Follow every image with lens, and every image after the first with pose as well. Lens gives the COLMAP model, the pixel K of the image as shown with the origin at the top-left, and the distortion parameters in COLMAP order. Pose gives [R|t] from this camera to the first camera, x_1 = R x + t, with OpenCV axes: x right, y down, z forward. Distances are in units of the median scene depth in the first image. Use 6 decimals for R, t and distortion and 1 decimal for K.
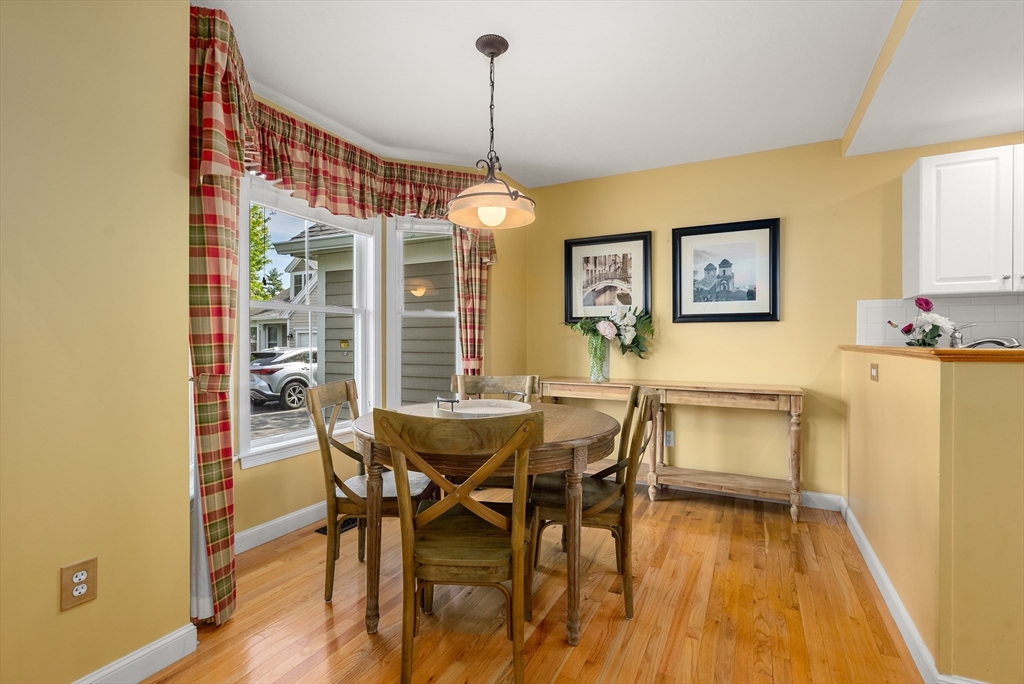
lens RADIAL K [[472.3, 0, 517.0], [0, 472.3, 338.9], [0, 0, 1]] dist [0.000350, -0.000124]
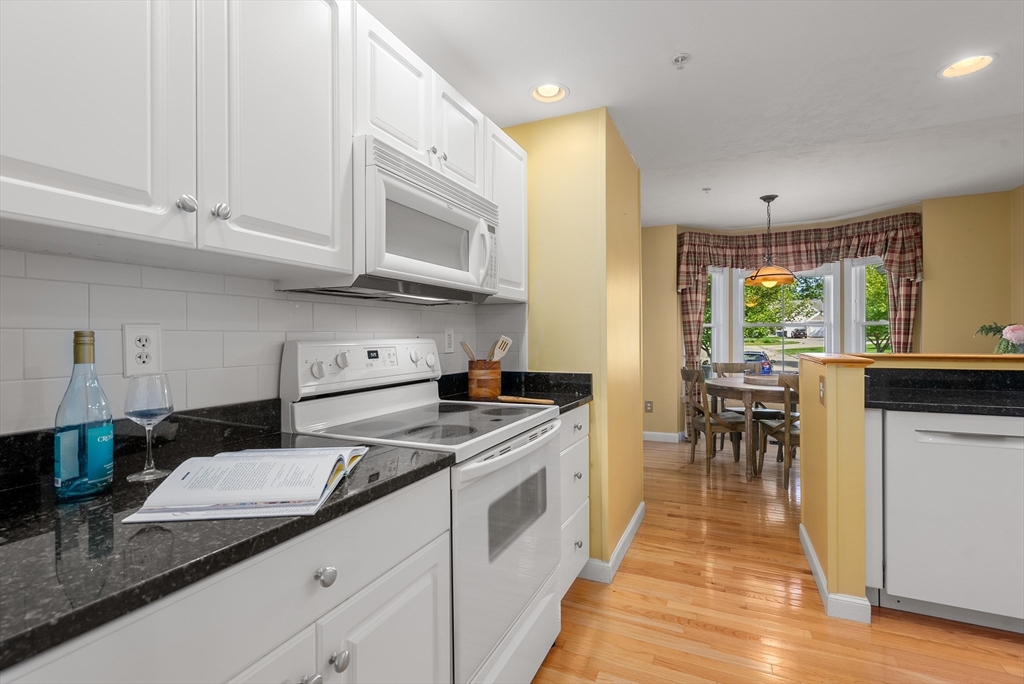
lens RADIAL K [[472.3, 0, 508.9], [0, 472.3, 336.4], [0, 0, 1]] dist [0.000350, -0.000124]
pose [[0.028859, -0.003976, -0.999576, 1.243912], [0.007379, 0.999966, -0.003765, -0.019960], [0.999556, -0.007267, 0.028887, -0.105162]]
